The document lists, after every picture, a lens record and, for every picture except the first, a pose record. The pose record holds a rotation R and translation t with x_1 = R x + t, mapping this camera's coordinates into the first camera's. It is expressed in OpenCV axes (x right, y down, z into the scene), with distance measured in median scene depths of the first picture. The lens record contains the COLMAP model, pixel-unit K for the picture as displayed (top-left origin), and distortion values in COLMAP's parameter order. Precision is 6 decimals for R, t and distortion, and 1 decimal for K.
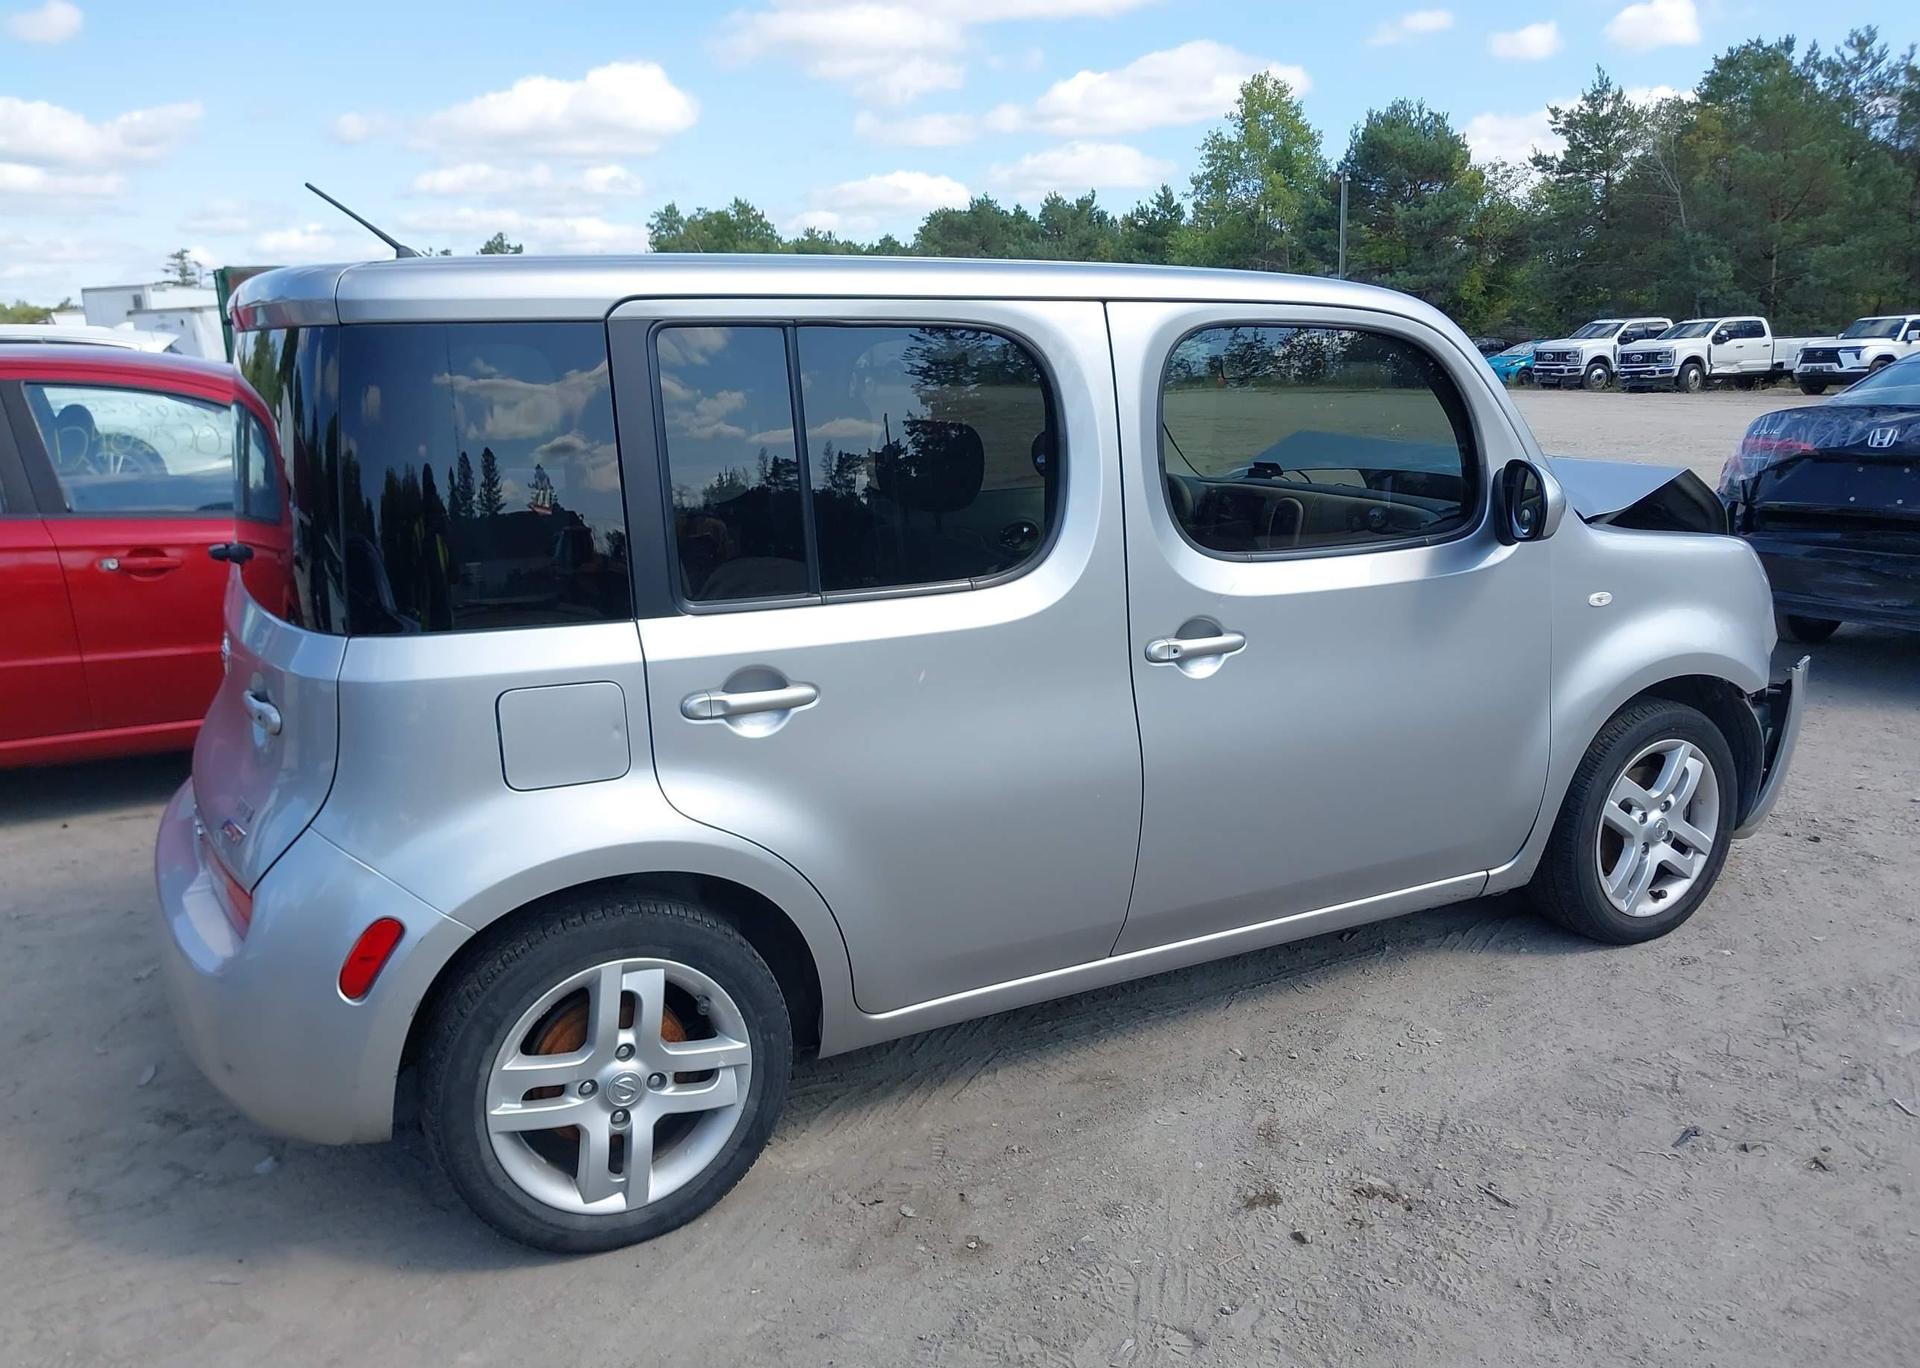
lens RADIAL K [[1546.0, 0, 974.3], [0, 1546.0, 679.0], [0, 0, 1]] dist [0.009315, -0.019585]
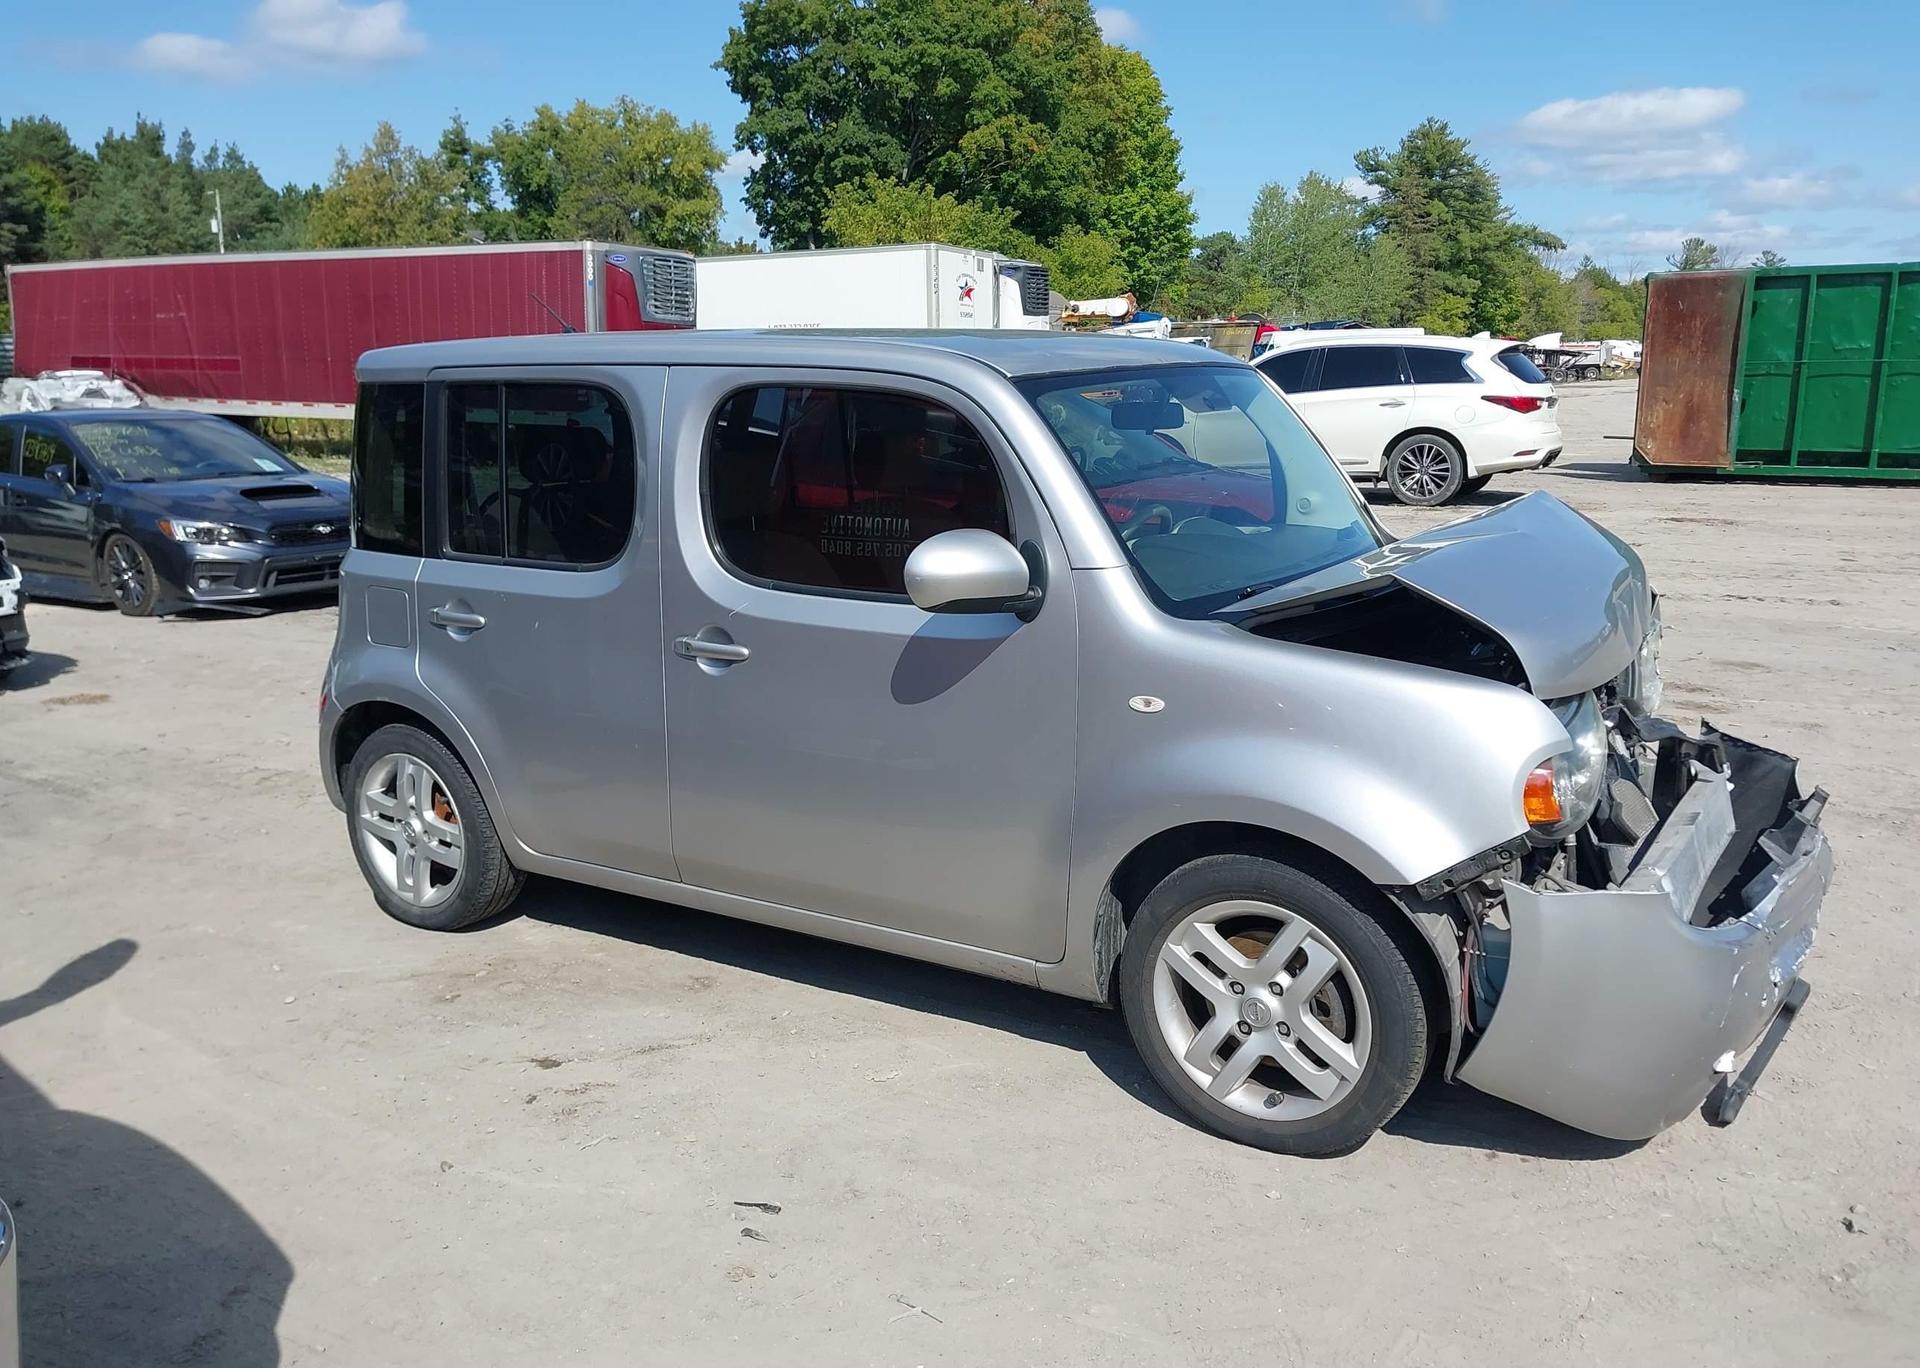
lens RADIAL K [[1546.0, 0, 974.3], [0, 1546.0, 679.0], [0, 0, 1]] dist [0.009315, -0.019585]
pose [[0.482019, 0.183747, -0.856677, 1.310134], [-0.177436, 0.977974, 0.109927, -0.170864], [0.858006, 0.099018, 0.504005, 0.576040]]
